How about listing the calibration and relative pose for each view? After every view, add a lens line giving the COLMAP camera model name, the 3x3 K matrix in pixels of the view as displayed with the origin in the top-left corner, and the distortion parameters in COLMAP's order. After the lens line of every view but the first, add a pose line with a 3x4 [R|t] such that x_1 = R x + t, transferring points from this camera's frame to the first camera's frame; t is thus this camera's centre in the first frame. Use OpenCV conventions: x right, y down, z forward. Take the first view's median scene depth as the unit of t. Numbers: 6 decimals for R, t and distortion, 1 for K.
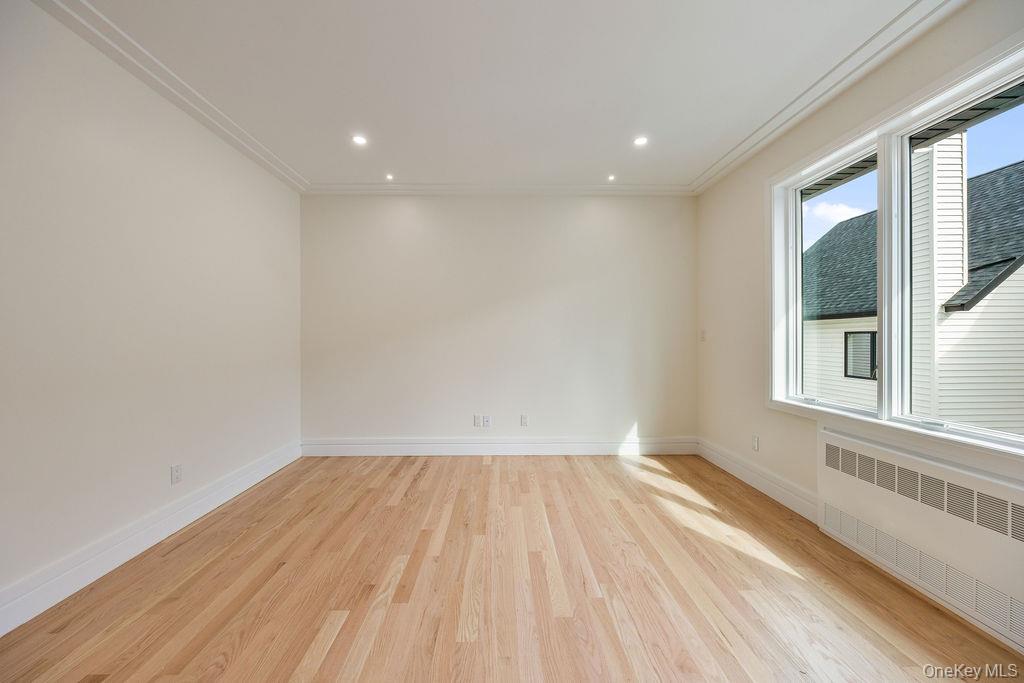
lens RADIAL K [[371.9, 0, 502.8], [0, 371.9, 338.2], [0, 0, 1]] dist [-0.013499, -0.000126]
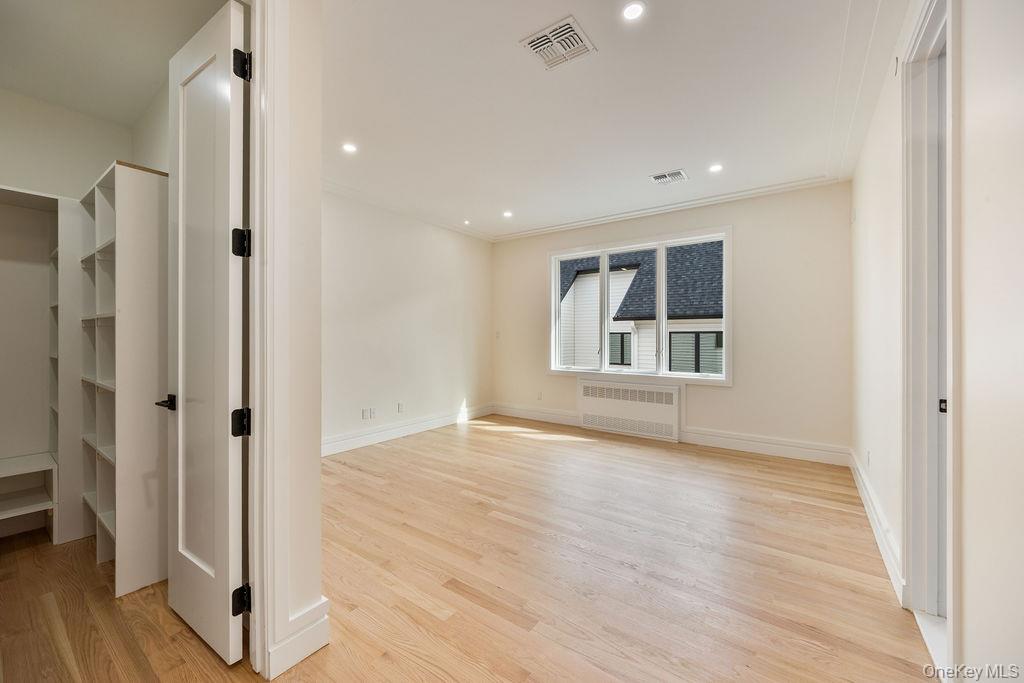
lens RADIAL K [[402.6, 0, 509.0], [0, 402.6, 336.9], [0, 0, 1]] dist [-0.002653, -0.000768]
pose [[0.597423, -0.002135, 0.801923, -1.107089], [0.003715, 0.999993, -0.000105, 0.000538], [-0.801918, 0.003042, 0.597427, -0.050642]]
